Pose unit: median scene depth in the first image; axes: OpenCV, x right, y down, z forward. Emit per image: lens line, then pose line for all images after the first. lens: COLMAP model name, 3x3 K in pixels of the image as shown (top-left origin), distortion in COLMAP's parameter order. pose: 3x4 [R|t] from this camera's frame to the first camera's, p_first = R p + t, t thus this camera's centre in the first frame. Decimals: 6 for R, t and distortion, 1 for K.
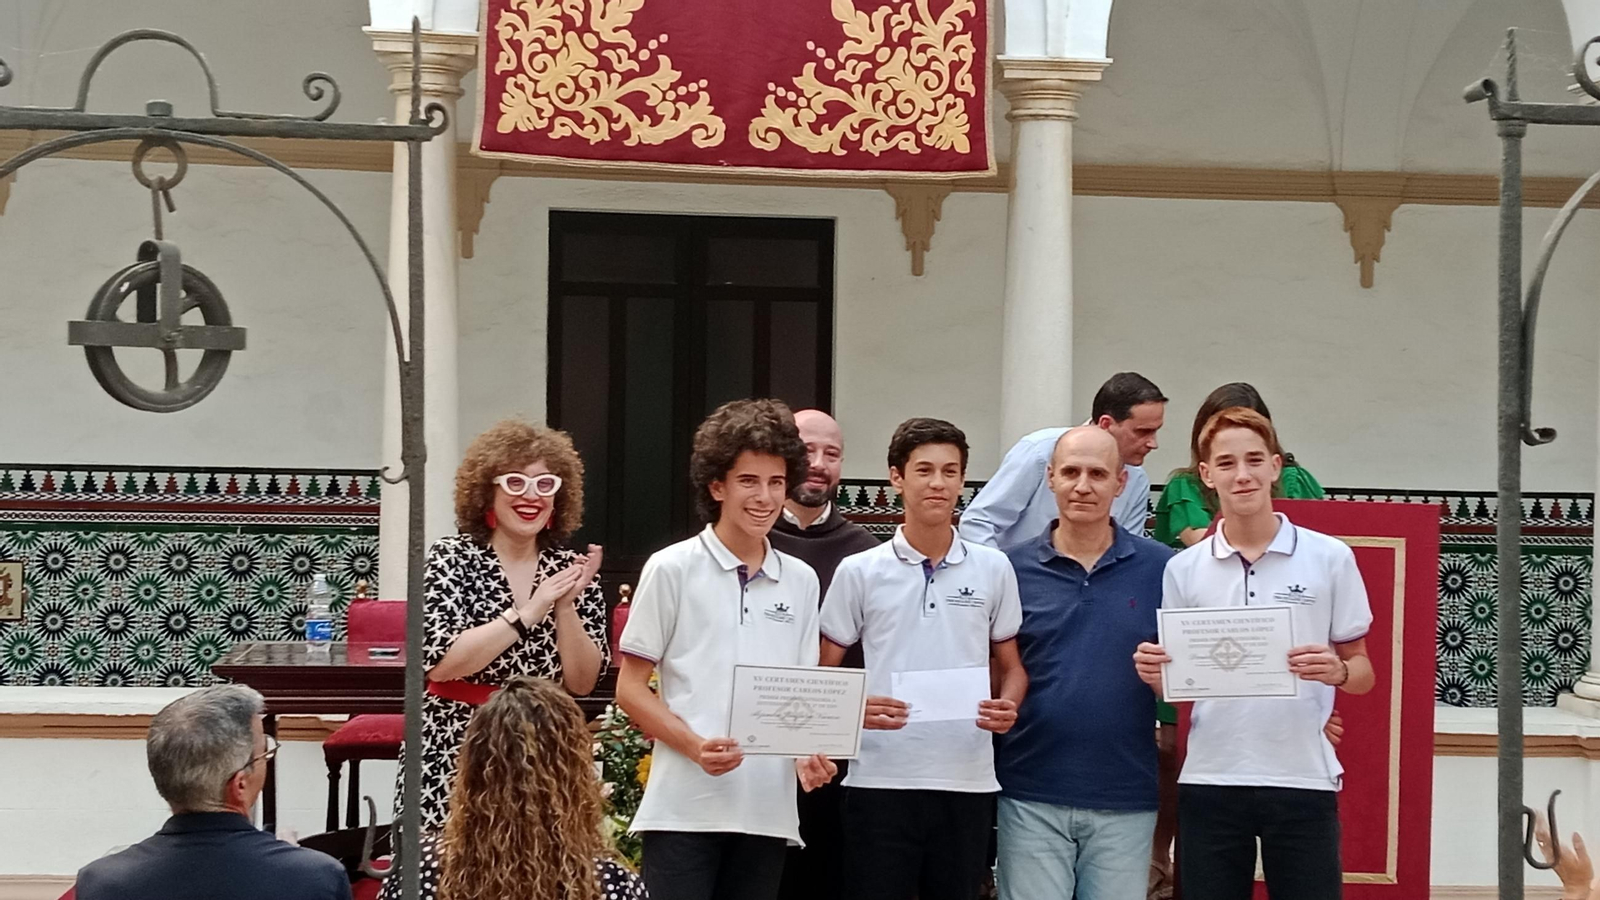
lens RADIAL K [[2368.7, 0, 797.0], [0, 2368.7, 451.8], [0, 0, 1]] dist [0.172414, -0.638852]
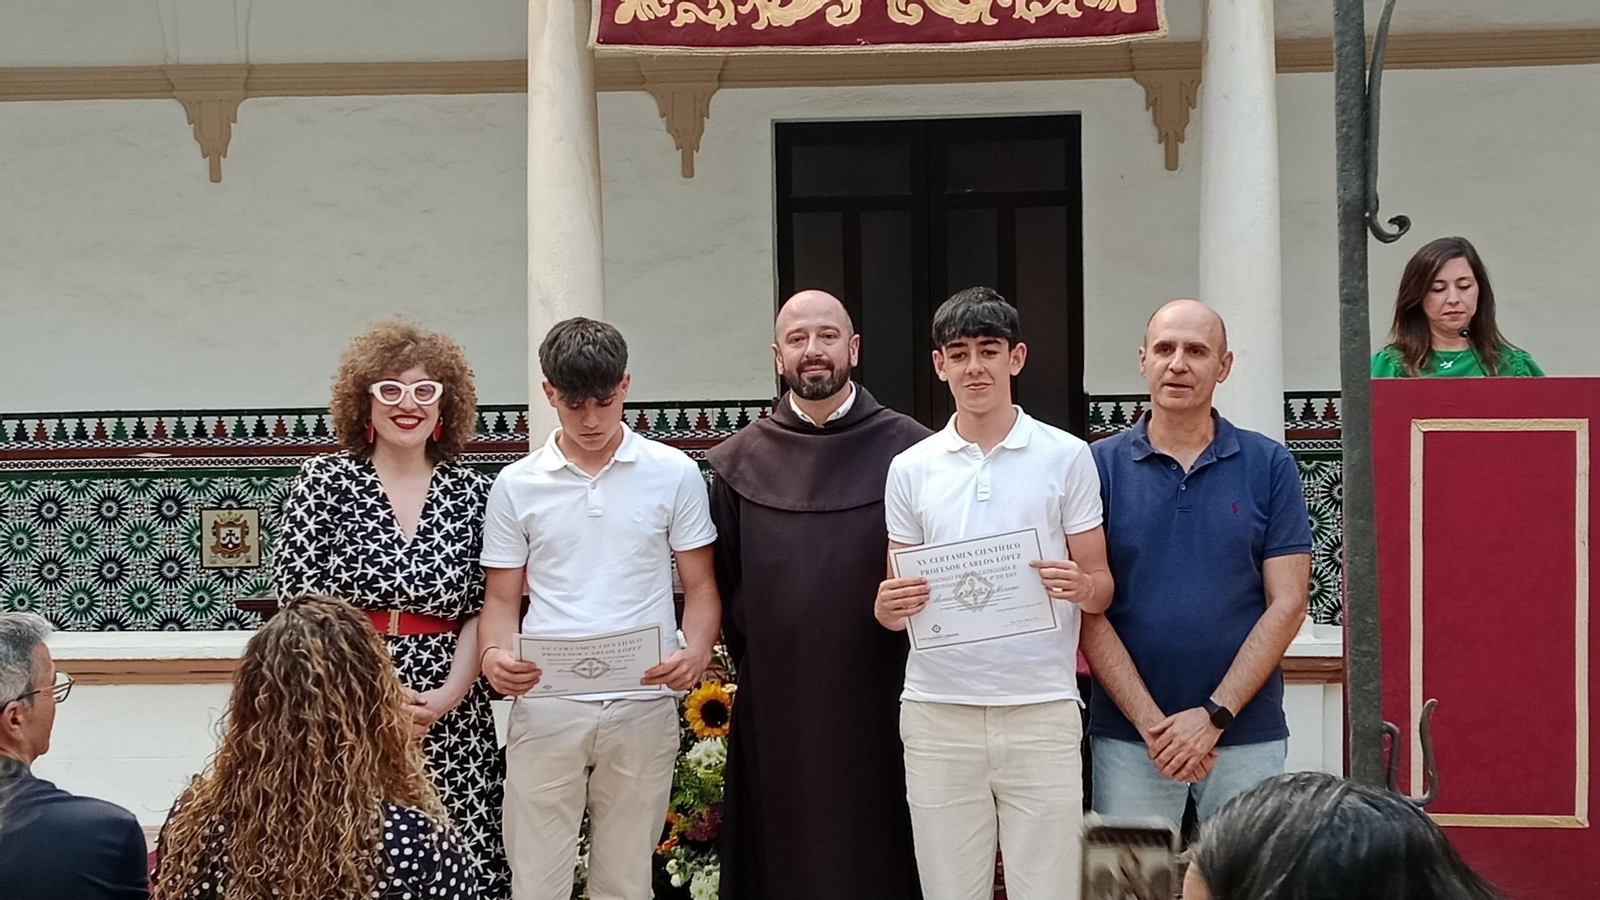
lens RADIAL K [[2386.0, 0, 801.8], [0, 2386.0, 446.1], [0, 0, 1]] dist [0.172787, -0.674142]
pose [[0.983997, -0.033074, -0.175088, 0.101237], [0.036587, 0.999188, 0.016877, 0.016601], [0.174387, -0.023013, 0.984408, 0.089882]]
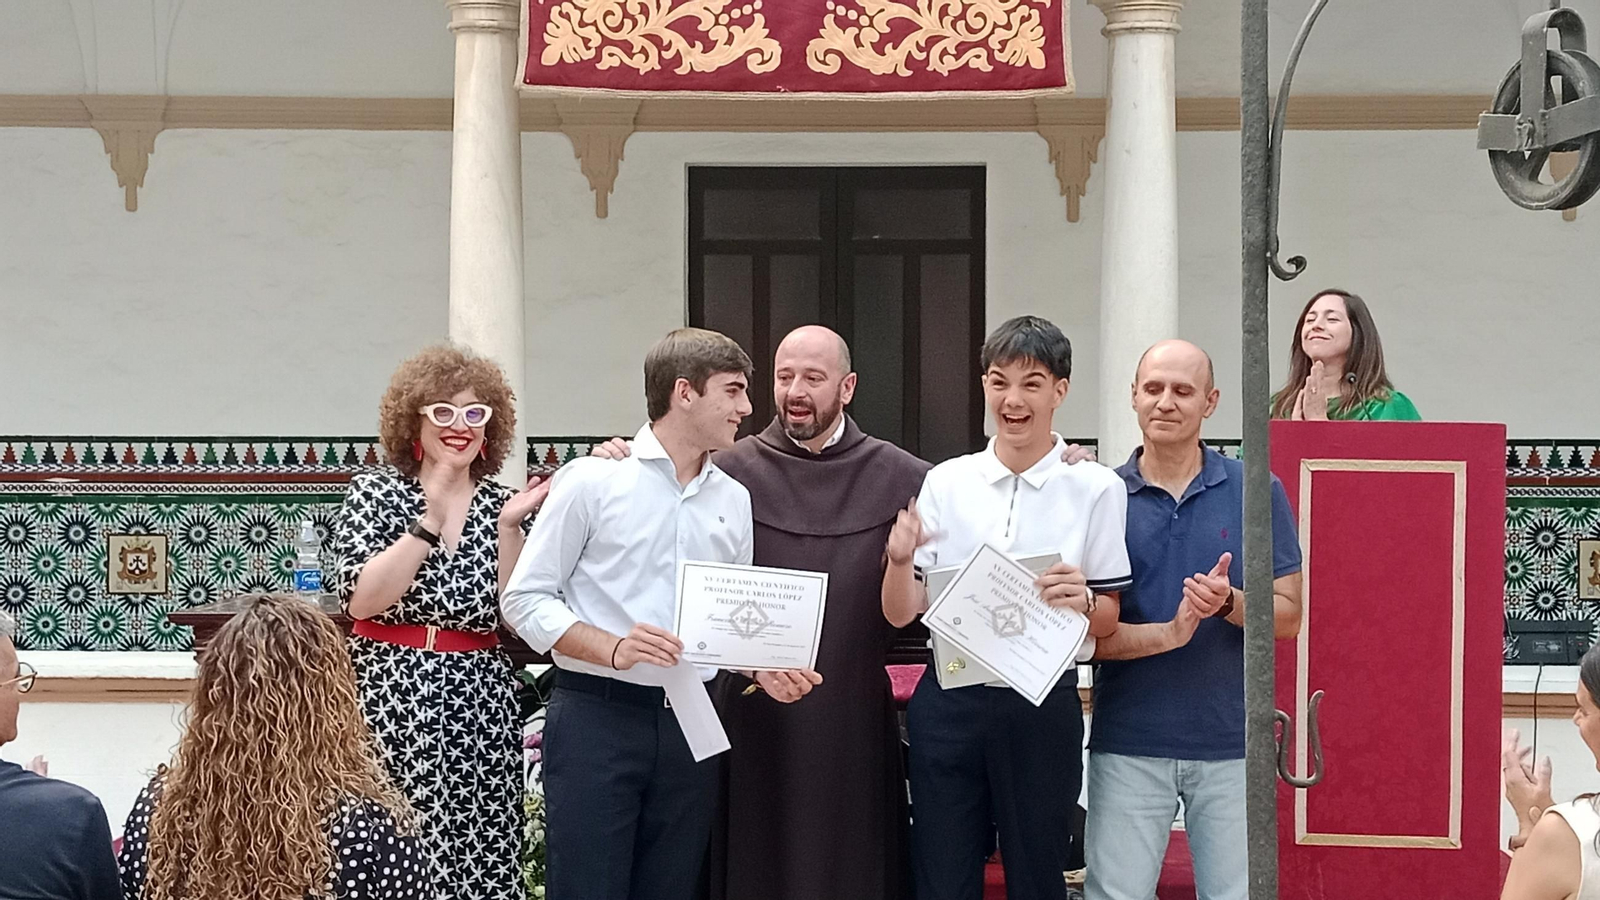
lens RADIAL K [[2392.1, 0, 800.0], [0, 2392.1, 450.0], [0, 0, 1]] dist [0.173744, -0.689029]
pose [[0.991276, -0.017172, -0.130676, 0.097759], [0.017321, 0.999850, 0.000005, 0.021445], [0.130657, -0.002269, 0.991425, 0.057363]]
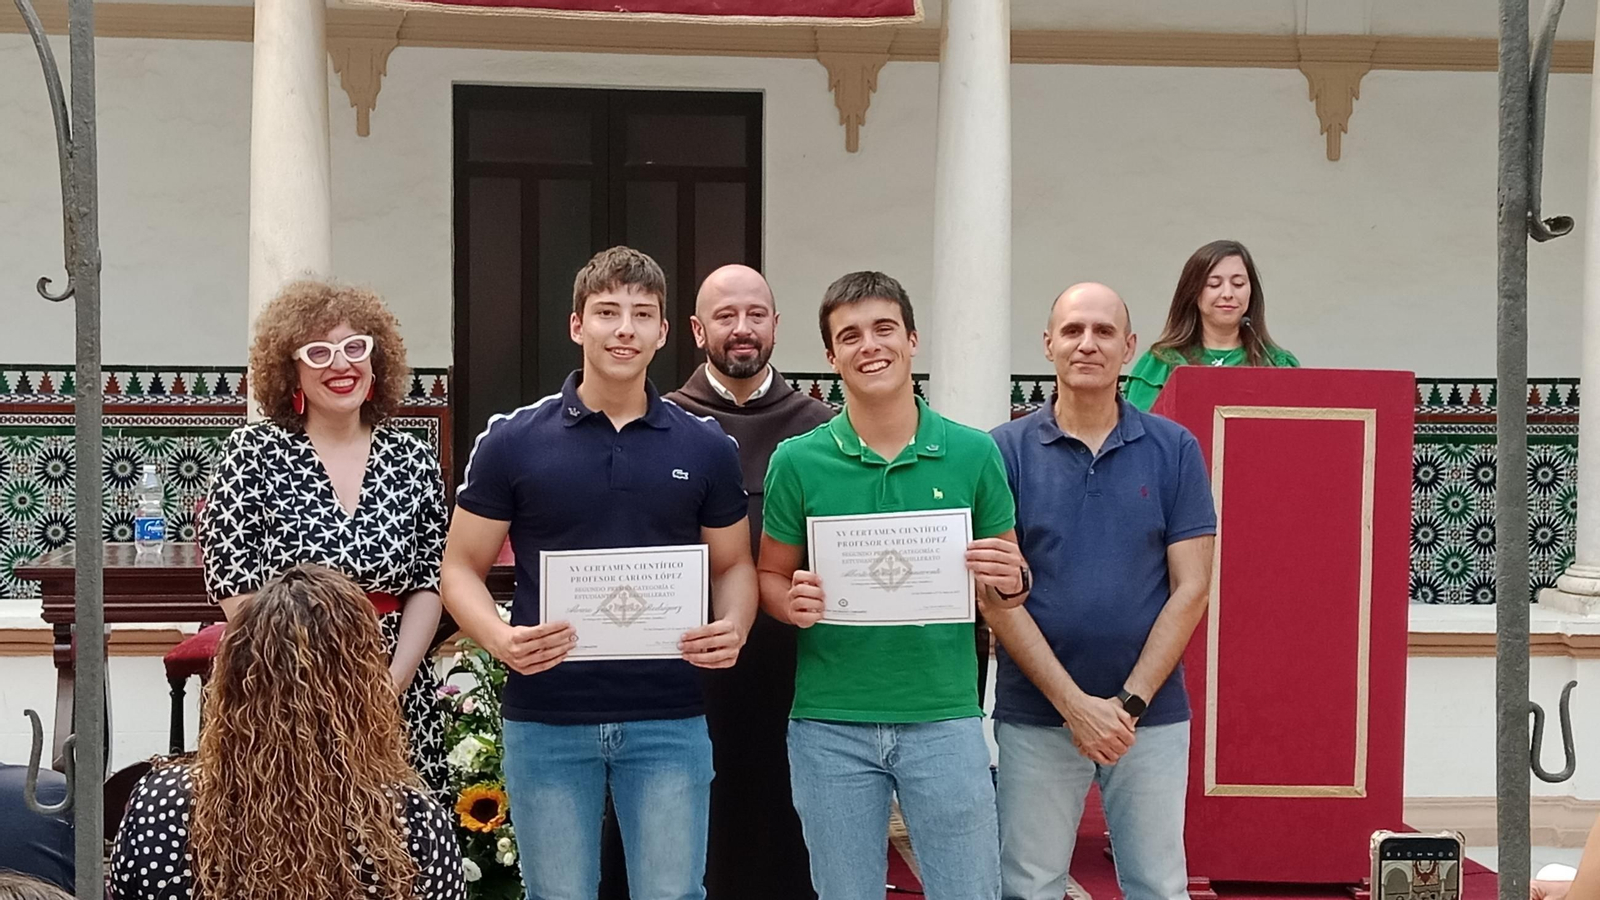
lens RADIAL K [[2392.1, 0, 800.0], [0, 2392.1, 450.0], [0, 0, 1]] dist [0.173744, -0.689029]
pose [[0.999814, -0.010986, 0.015851, 0.020999], [0.010435, 0.999352, 0.034461, 0.014193], [-0.016219, -0.034289, 0.999280, 0.085926]]
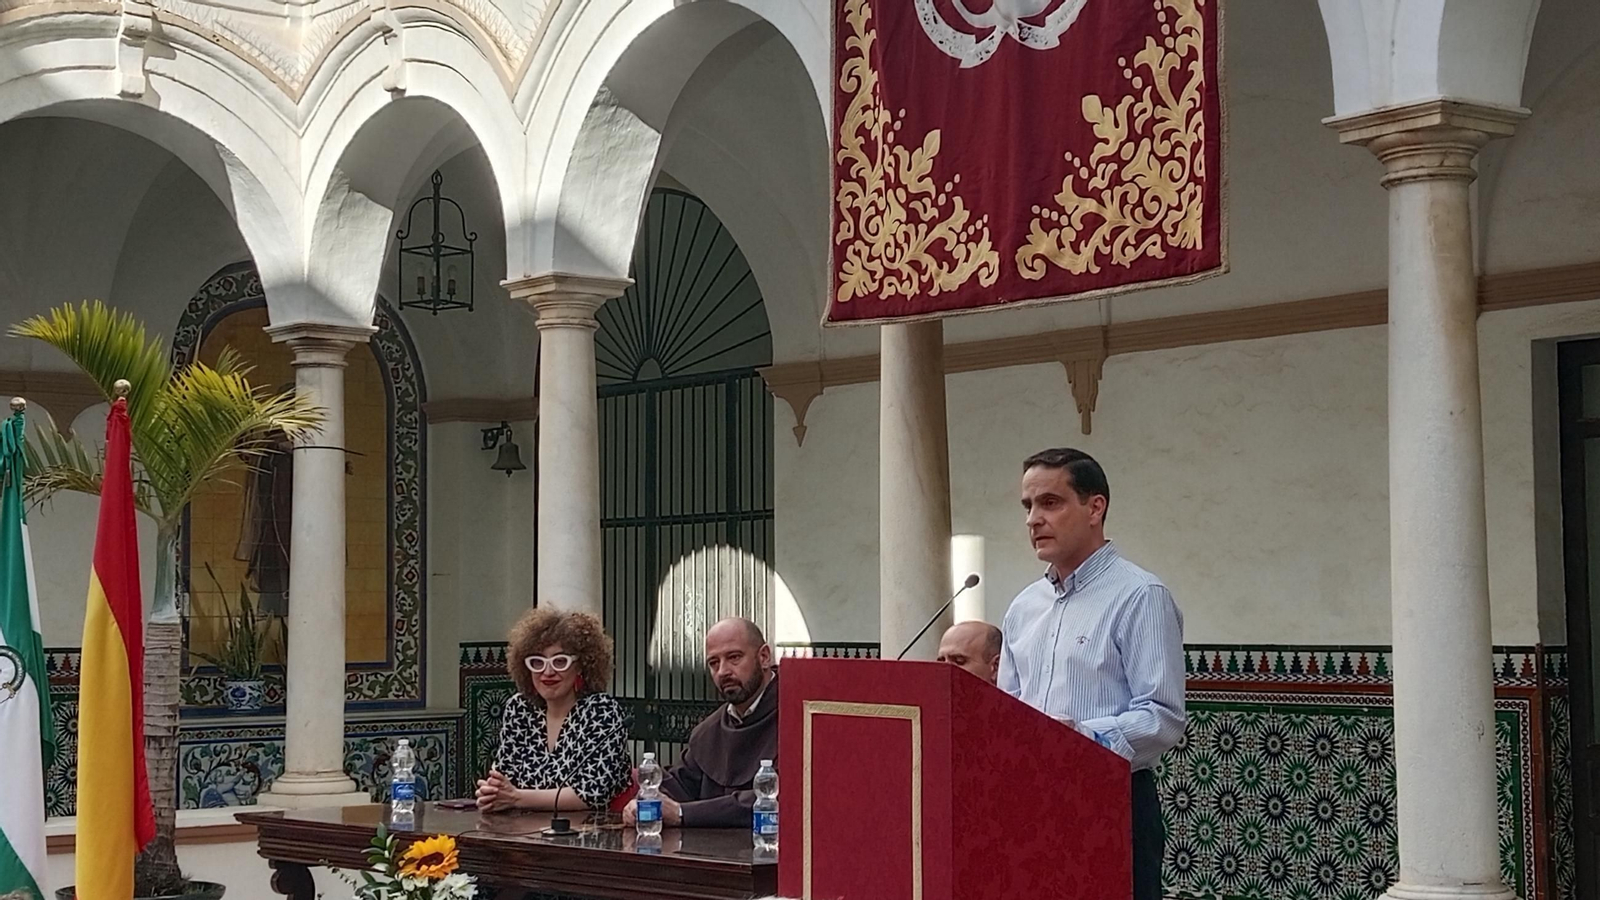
lens RADIAL K [[2417.9, 0, 800.0], [0, 2417.9, 450.0], [0, 0, 1]] dist [0.010679, -0.062894]
pose [[0.552647, -0.081110, -0.829459, 0.690071], [0.013012, 0.995971, -0.088723, 0.017597], [0.833314, 0.038239, 0.551476, 0.419682]]
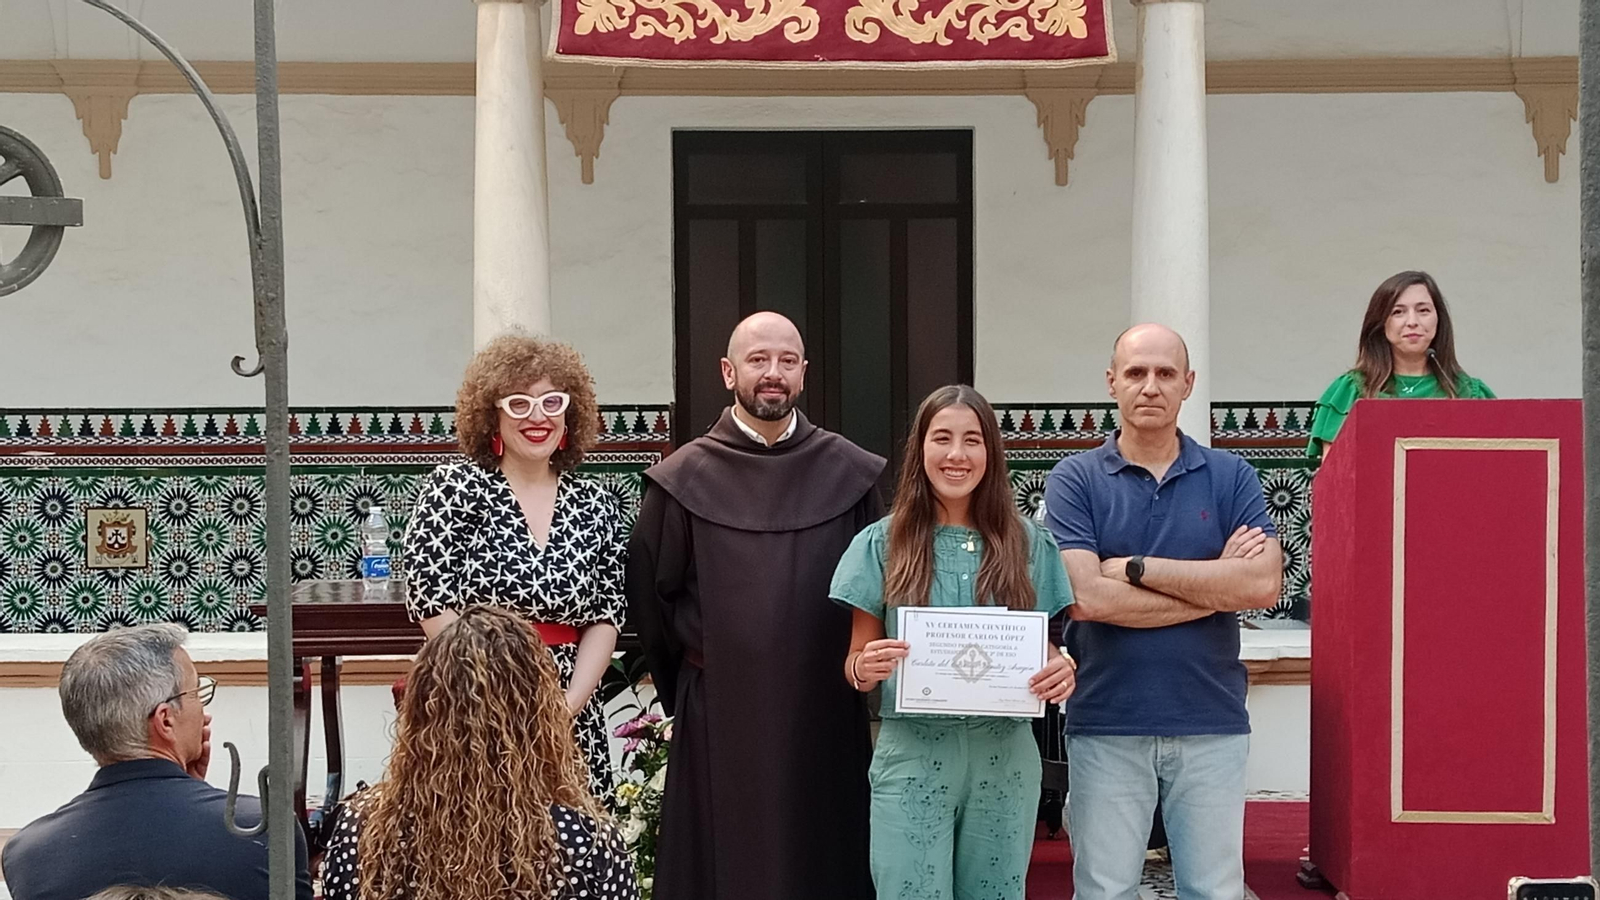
lens RADIAL K [[2386.0, 0, 801.8], [0, 2386.0, 446.1], [0, 0, 1]] dist [0.172787, -0.674142]
pose [[0.996160, -0.023465, -0.084348, 0.037989], [0.025220, 0.999486, 0.019798, 0.011184], [0.083840, -0.021849, 0.996240, 0.062014]]
